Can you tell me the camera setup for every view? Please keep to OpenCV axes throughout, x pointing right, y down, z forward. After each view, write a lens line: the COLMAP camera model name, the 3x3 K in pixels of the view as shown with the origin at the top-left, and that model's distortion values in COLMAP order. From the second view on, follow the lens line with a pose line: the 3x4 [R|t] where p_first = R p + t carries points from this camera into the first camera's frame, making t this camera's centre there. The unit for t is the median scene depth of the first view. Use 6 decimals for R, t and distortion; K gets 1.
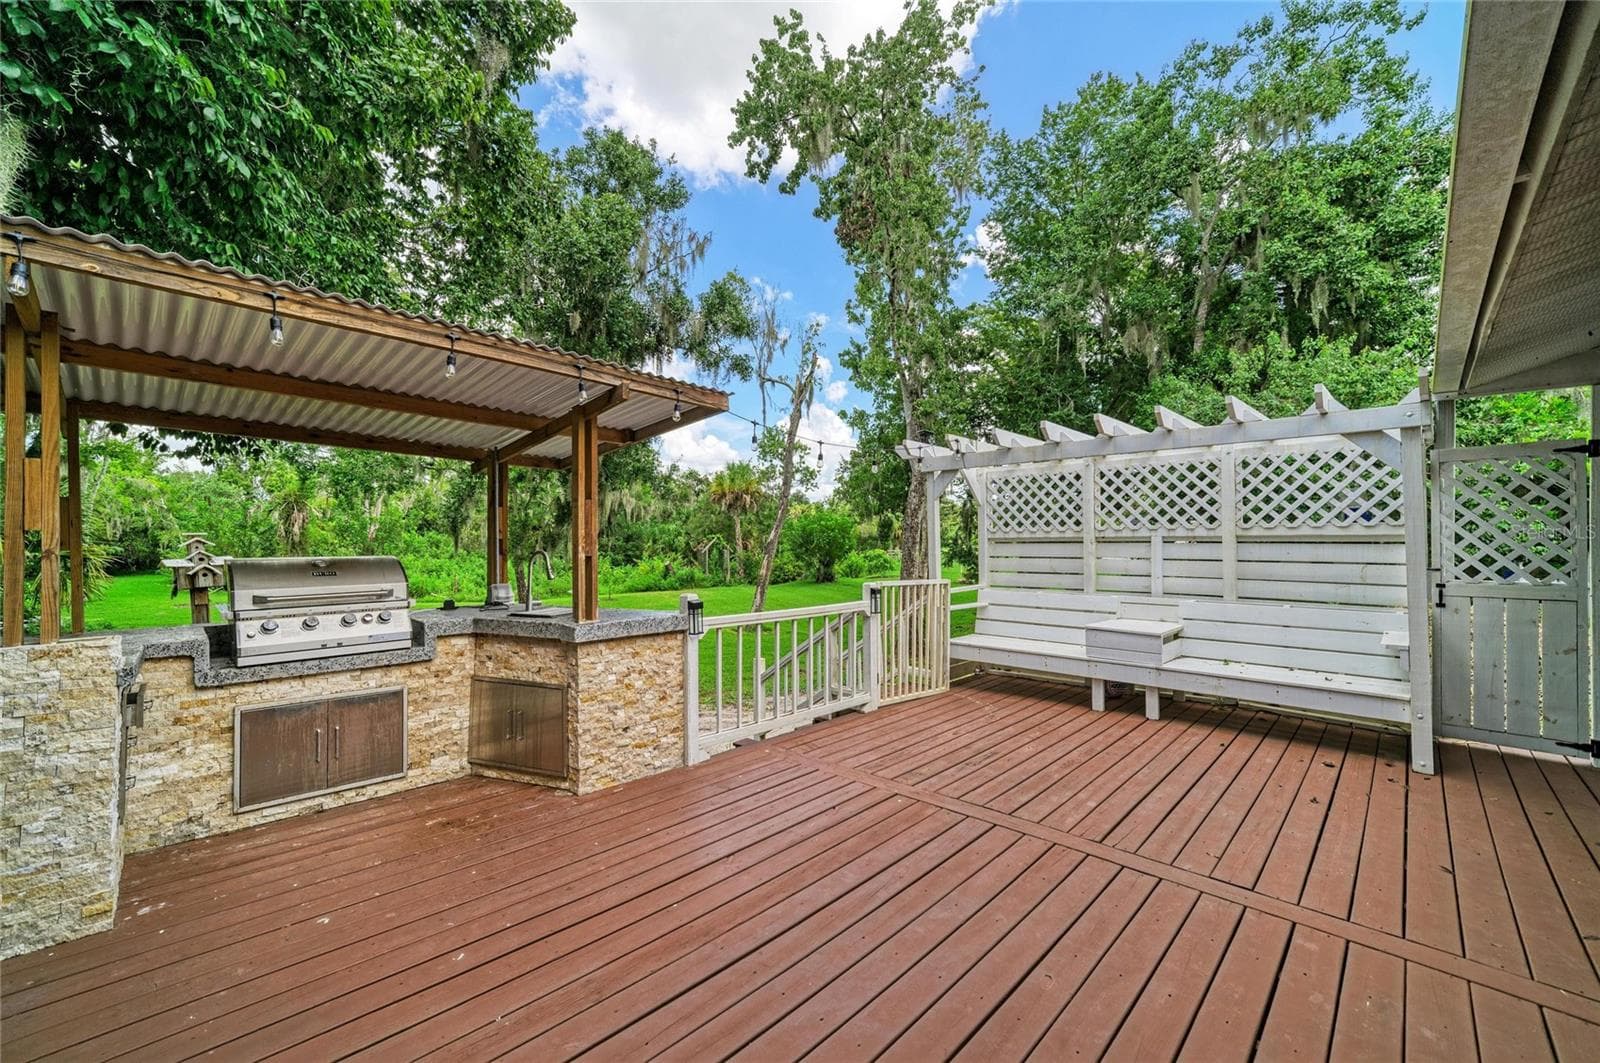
lens RADIAL K [[607.3, 0, 805.5], [0, 607.3, 542.5], [0, 0, 1]] dist [0.000784, 0.000214]
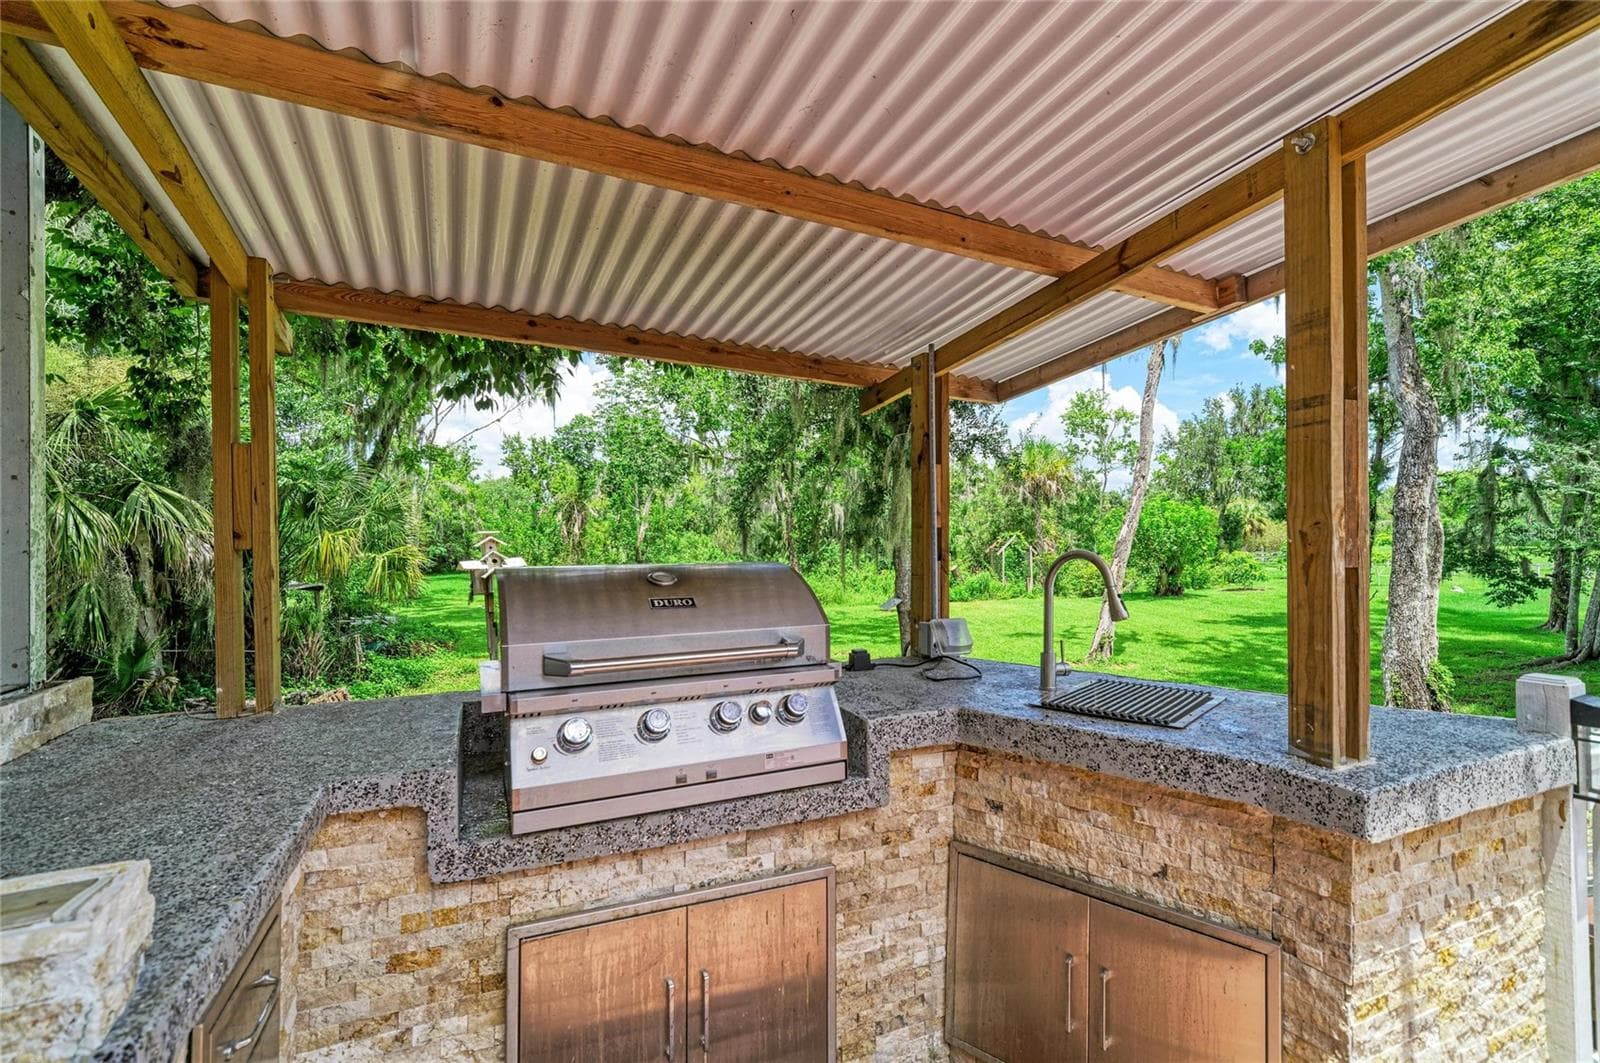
lens RADIAL K [[676.2, 0, 832.4], [0, 676.2, 538.0], [0, 0, 1]] dist [-0.000549, 0.000201]
pose [[0.945817, -0.005029, -0.324661, -0.486629], [0.002481, 0.999963, -0.008262, 0.008169], [0.324690, 0.007009, 0.945794, 0.533114]]
